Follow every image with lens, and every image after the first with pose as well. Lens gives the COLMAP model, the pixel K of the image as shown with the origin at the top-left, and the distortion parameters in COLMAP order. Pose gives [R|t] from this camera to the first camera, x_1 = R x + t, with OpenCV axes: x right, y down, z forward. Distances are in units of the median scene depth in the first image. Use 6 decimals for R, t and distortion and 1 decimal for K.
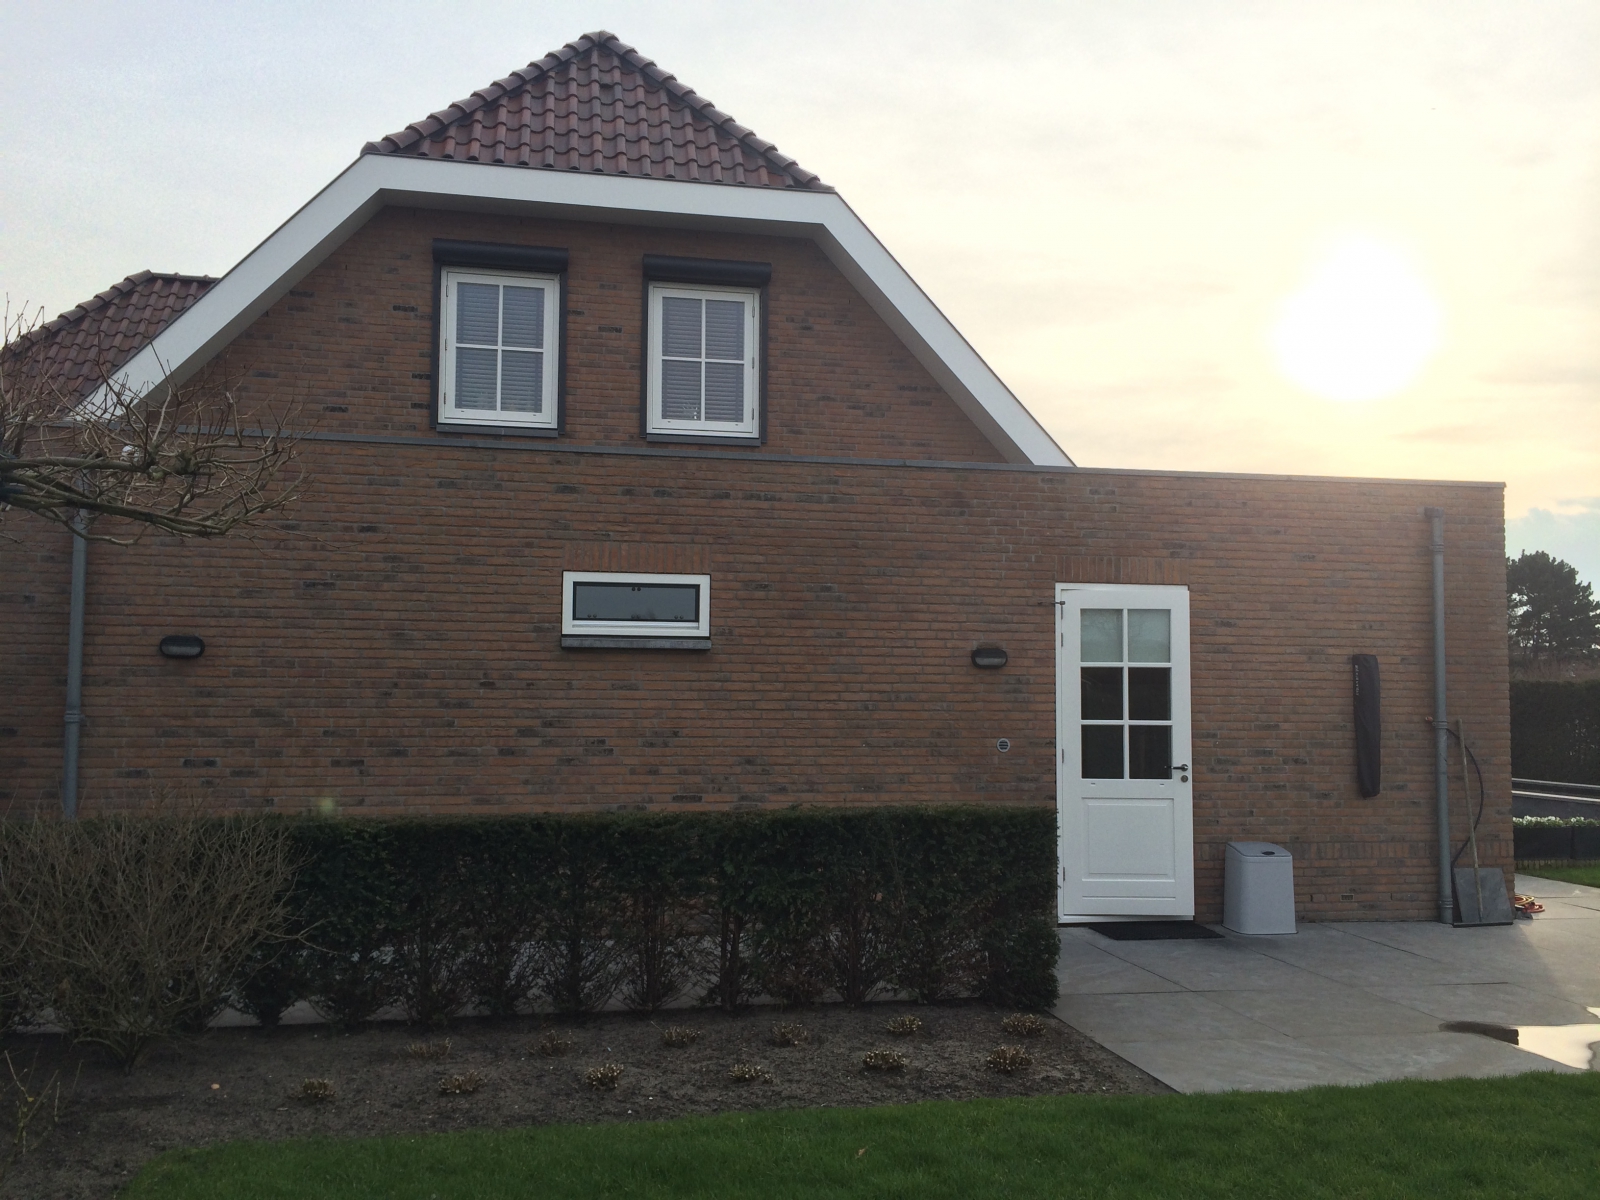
lens RADIAL K [[1355.7, 0, 785.2], [0, 1355.7, 600.3], [0, 0, 1]] dist [0.087021, -0.107580]
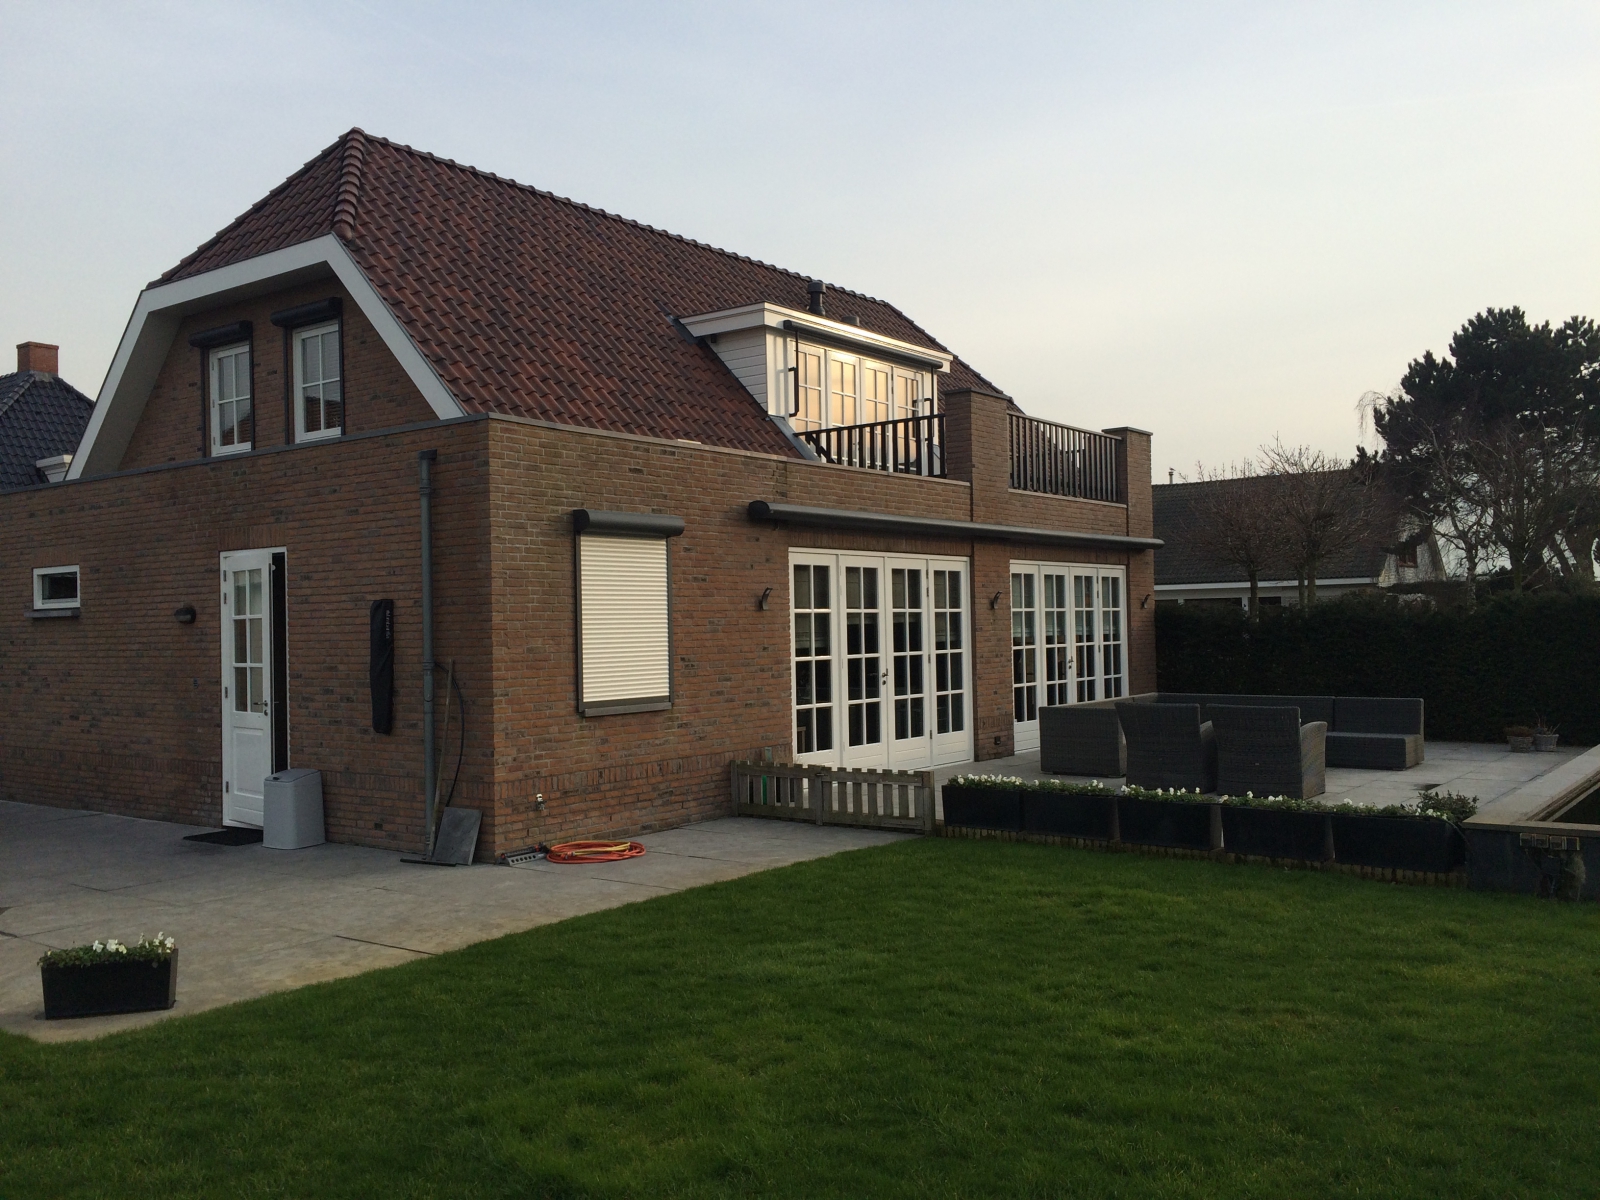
lens RADIAL K [[1355.7, 0, 785.2], [0, 1355.7, 600.3], [0, 0, 1]] dist [0.087021, -0.107580]
pose [[0.665821, -0.034749, -0.745302, 1.424790], [0.075802, 0.996897, 0.021239, 0.041818], [0.742251, -0.070637, 0.666389, 0.536870]]
